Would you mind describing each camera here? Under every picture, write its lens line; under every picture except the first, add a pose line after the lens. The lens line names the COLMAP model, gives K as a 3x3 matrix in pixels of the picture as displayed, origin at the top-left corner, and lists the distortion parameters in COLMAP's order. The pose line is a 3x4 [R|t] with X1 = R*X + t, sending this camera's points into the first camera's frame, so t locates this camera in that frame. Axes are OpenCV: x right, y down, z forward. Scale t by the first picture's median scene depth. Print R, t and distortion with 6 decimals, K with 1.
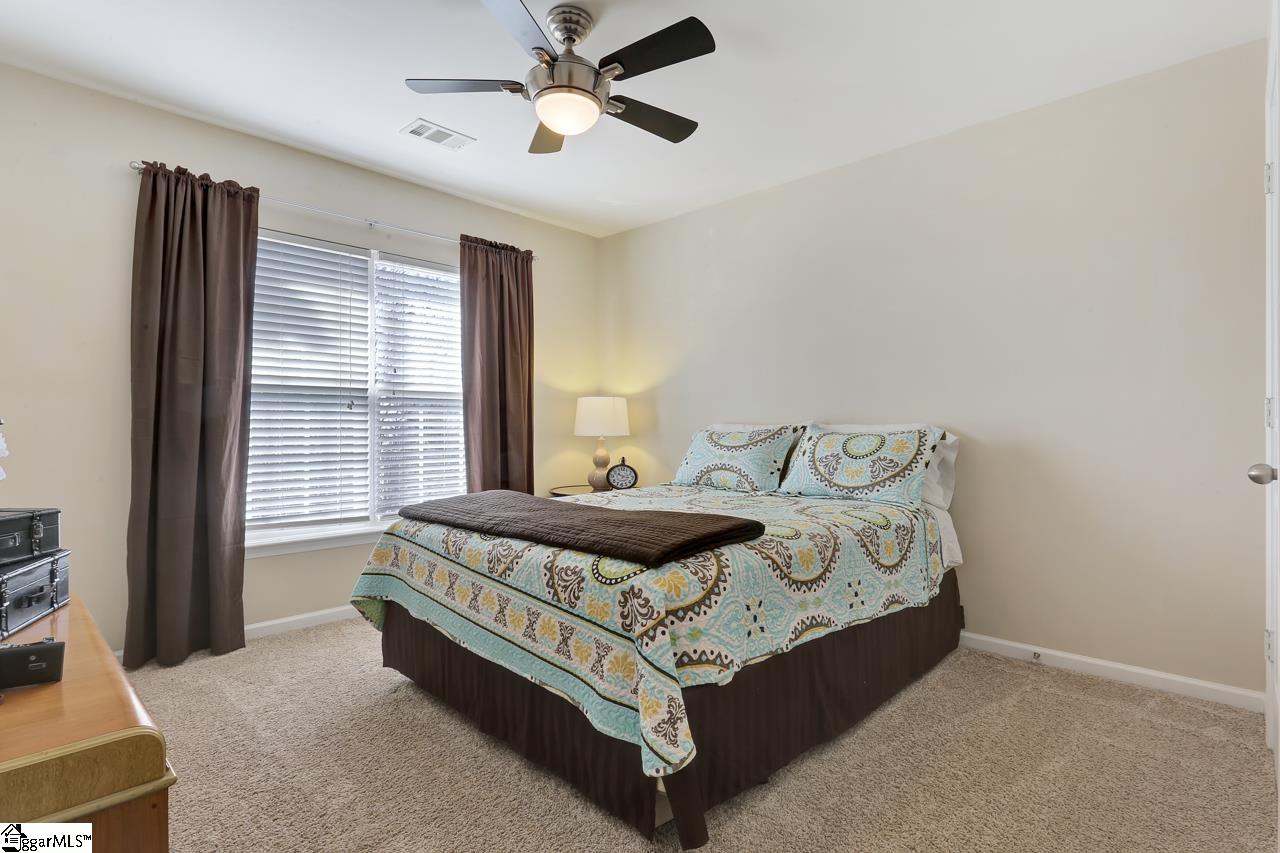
lens RADIAL K [[633.5, 0, 640.9], [0, 633.5, 419.7], [0, 0, 1]] dist [-0.004900, 0.001407]
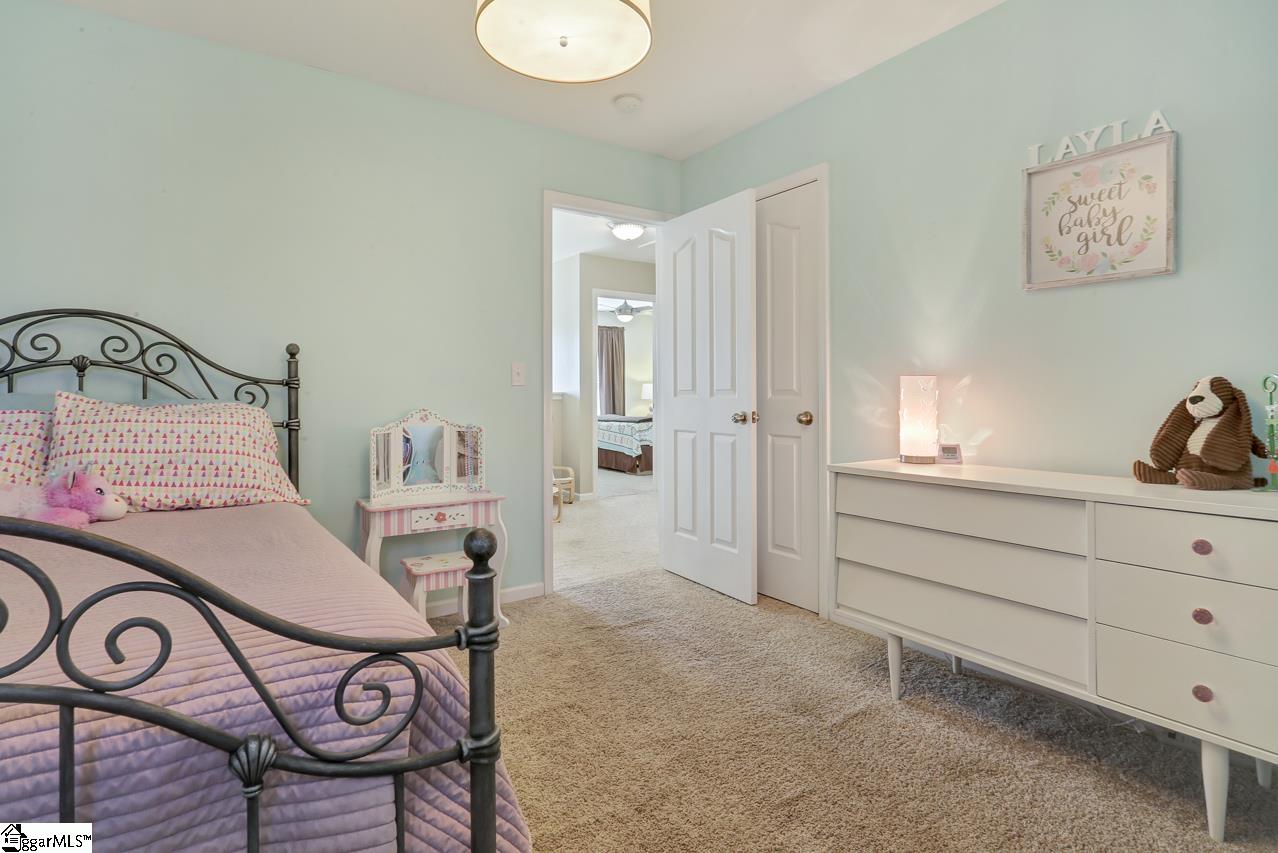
lens RADIAL K [[632.5, 0, 638.3], [0, 632.5, 421.5], [0, 0, 1]] dist [-0.004900, 0.001407]
pose [[0.979644, 0.005840, -0.200657, 0.635331], [0.005046, 0.998545, 0.053697, -0.030339], [0.200678, -0.053616, 0.978189, -2.404726]]
